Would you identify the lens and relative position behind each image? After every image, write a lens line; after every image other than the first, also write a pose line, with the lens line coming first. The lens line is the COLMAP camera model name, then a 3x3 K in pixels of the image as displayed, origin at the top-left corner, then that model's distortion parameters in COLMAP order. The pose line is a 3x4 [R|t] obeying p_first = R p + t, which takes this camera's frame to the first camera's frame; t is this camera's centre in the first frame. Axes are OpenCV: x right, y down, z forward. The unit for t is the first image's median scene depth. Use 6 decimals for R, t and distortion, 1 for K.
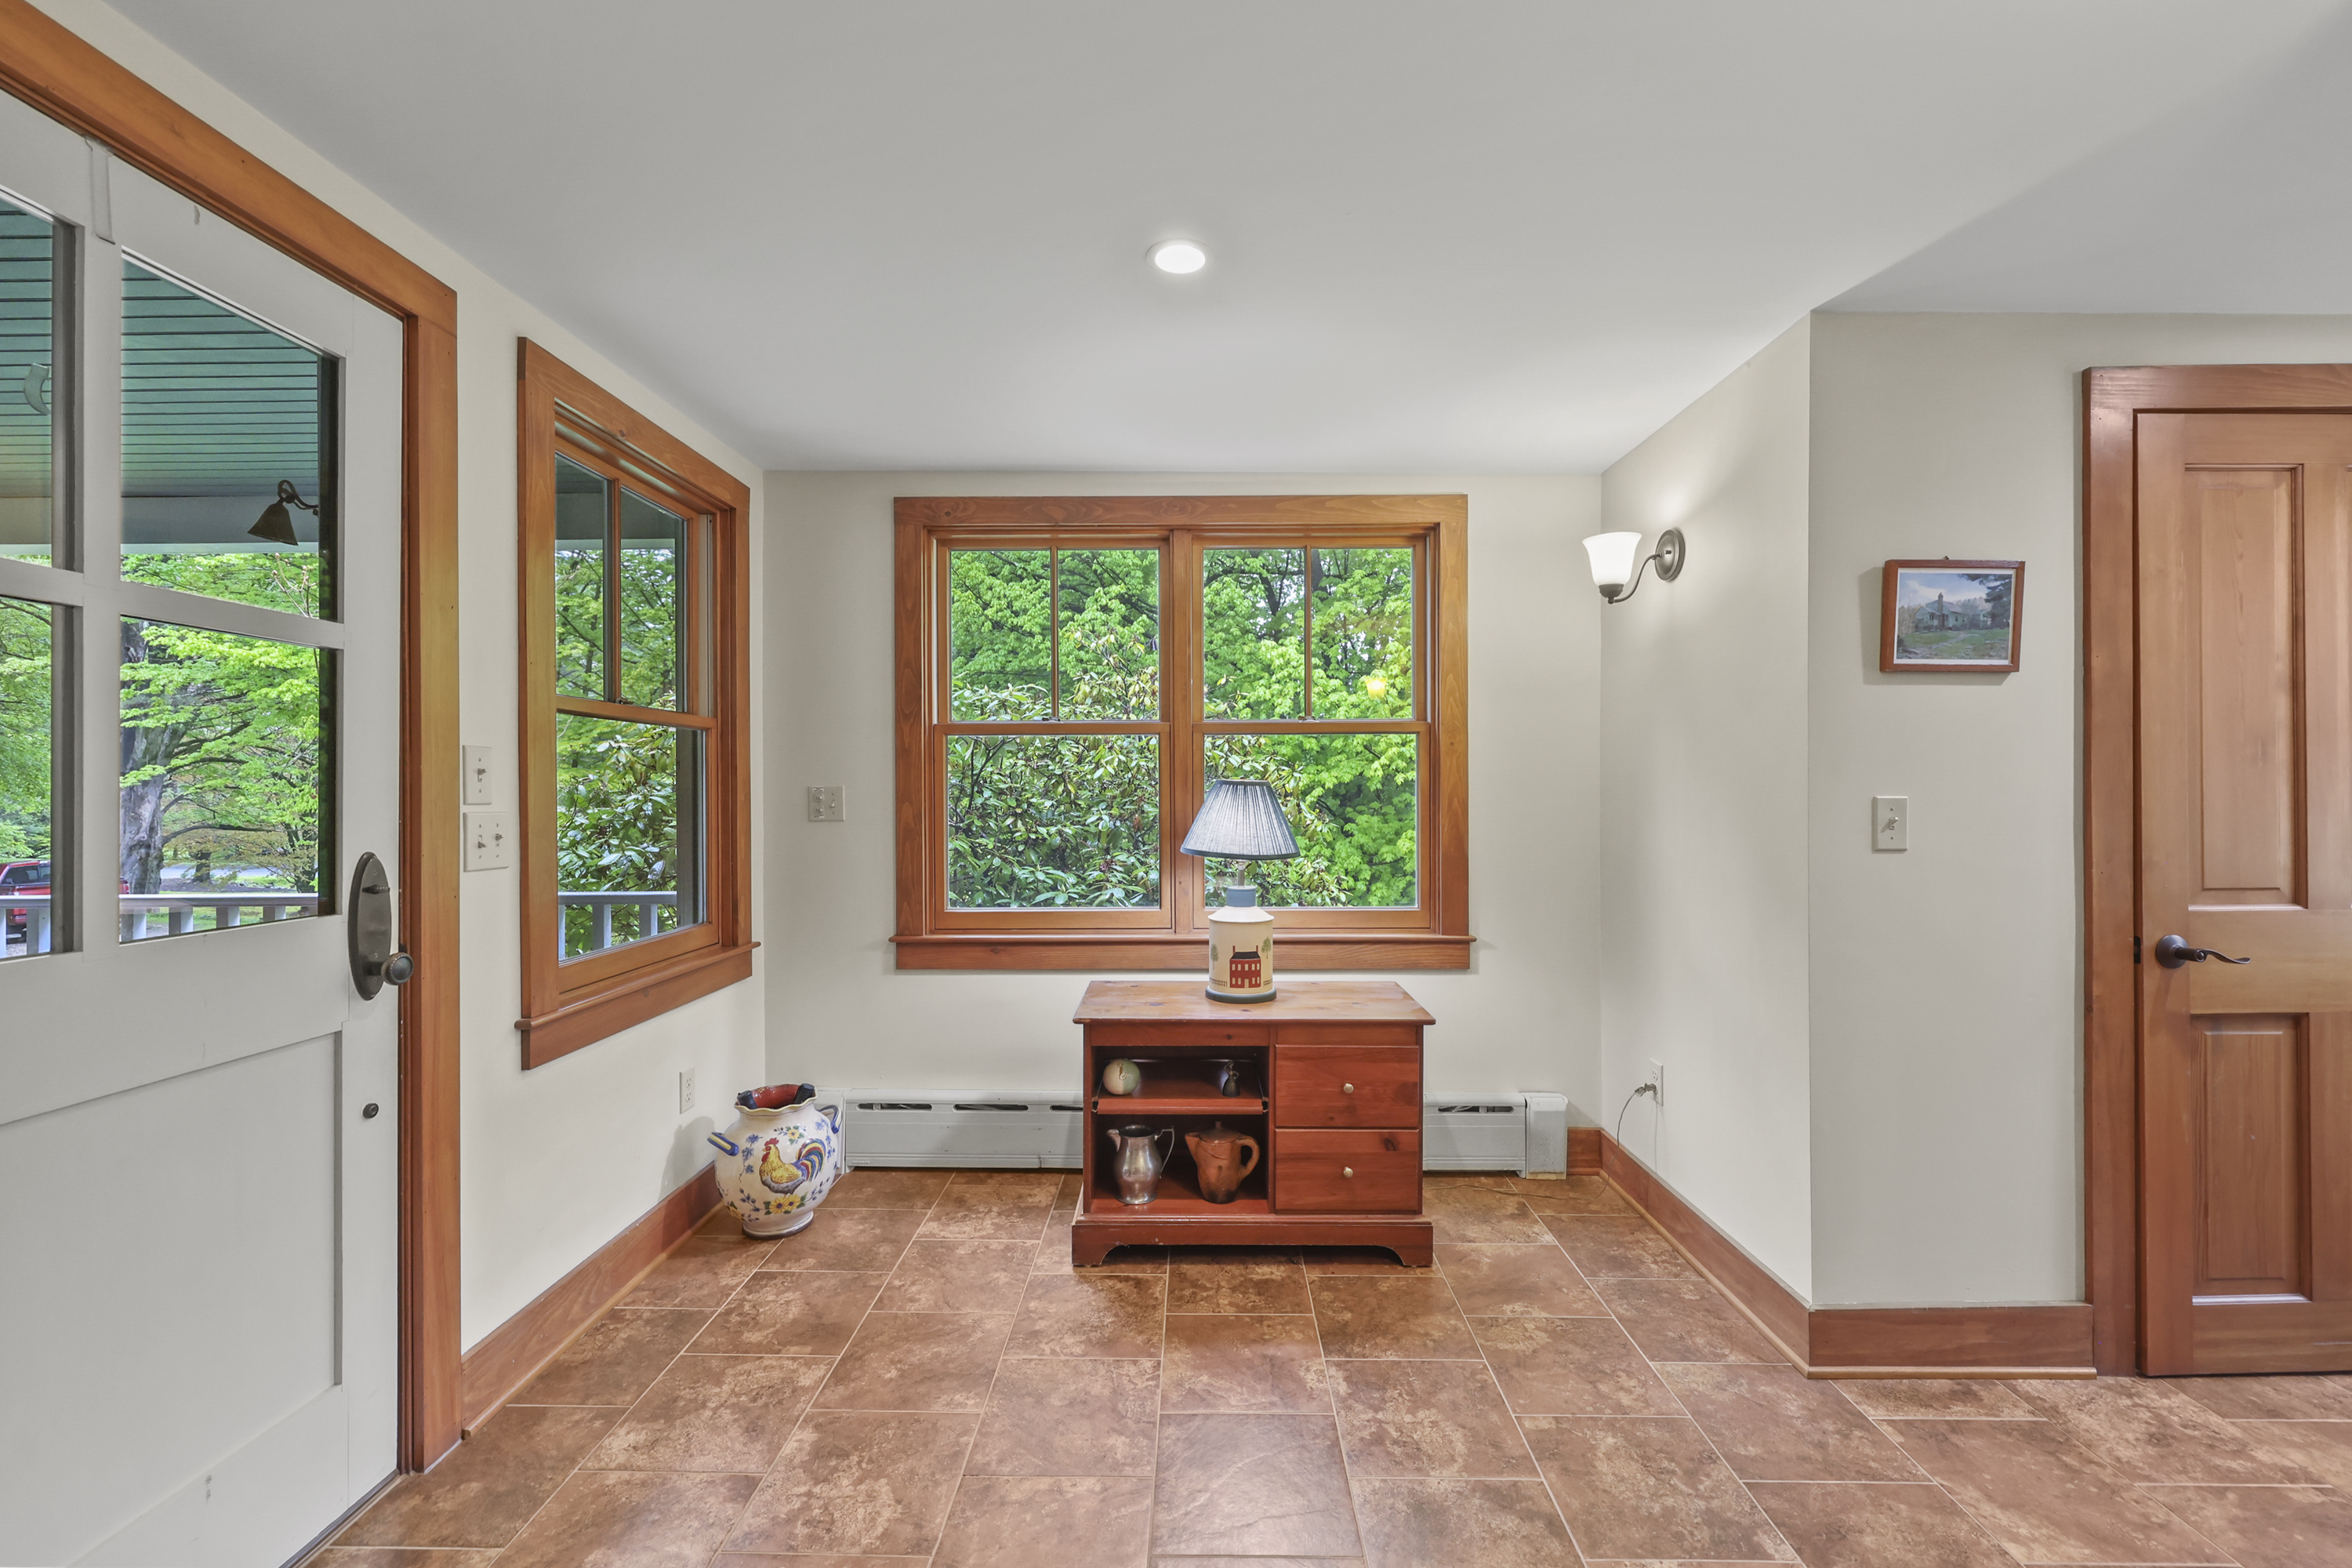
lens RADIAL K [[963.9, 0, 1185.0], [0, 963.9, 793.9], [0, 0, 1]] dist [0.010728, -0.000421]
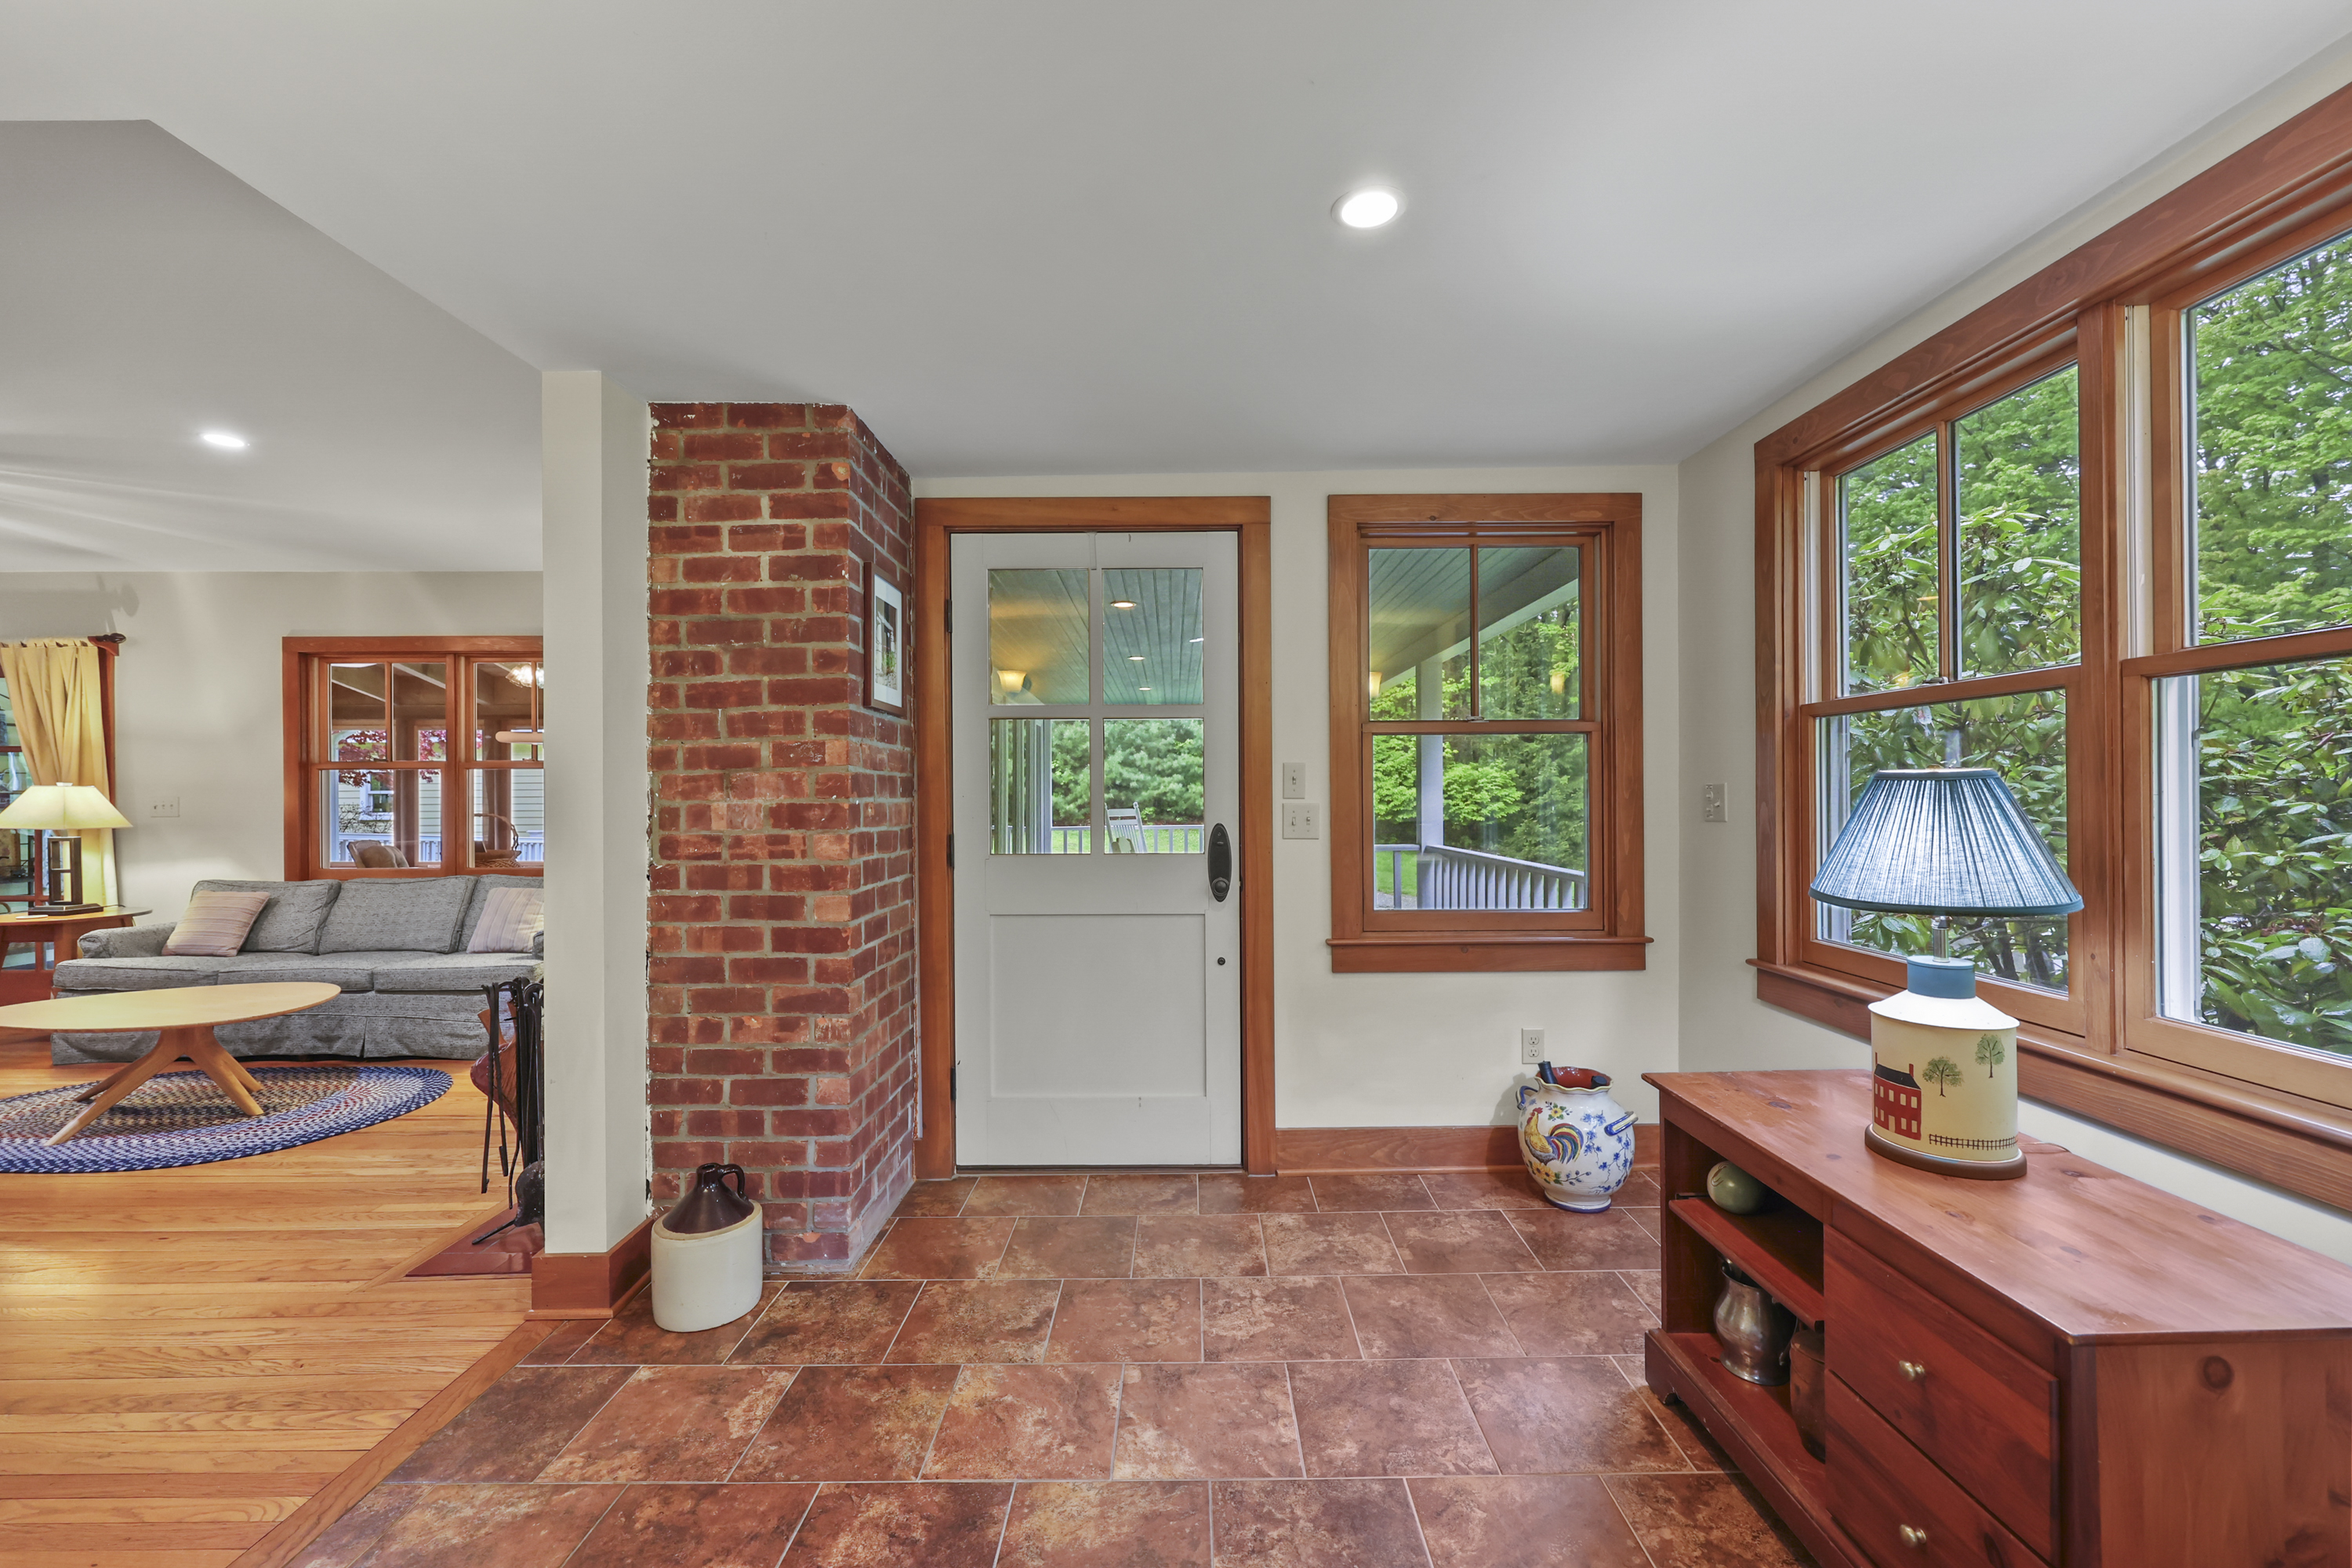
lens RADIAL K [[945.6, 0, 1172.9], [0, 945.6, 788.1], [0, 0, 1]] dist [0.001089, 0.000003]
pose [[0.010541, 0.000167, -0.999944, 0.682409], [0.002069, 0.999998, 0.000189, -0.005727], [0.999942, -0.002071, 0.010541, 0.616456]]
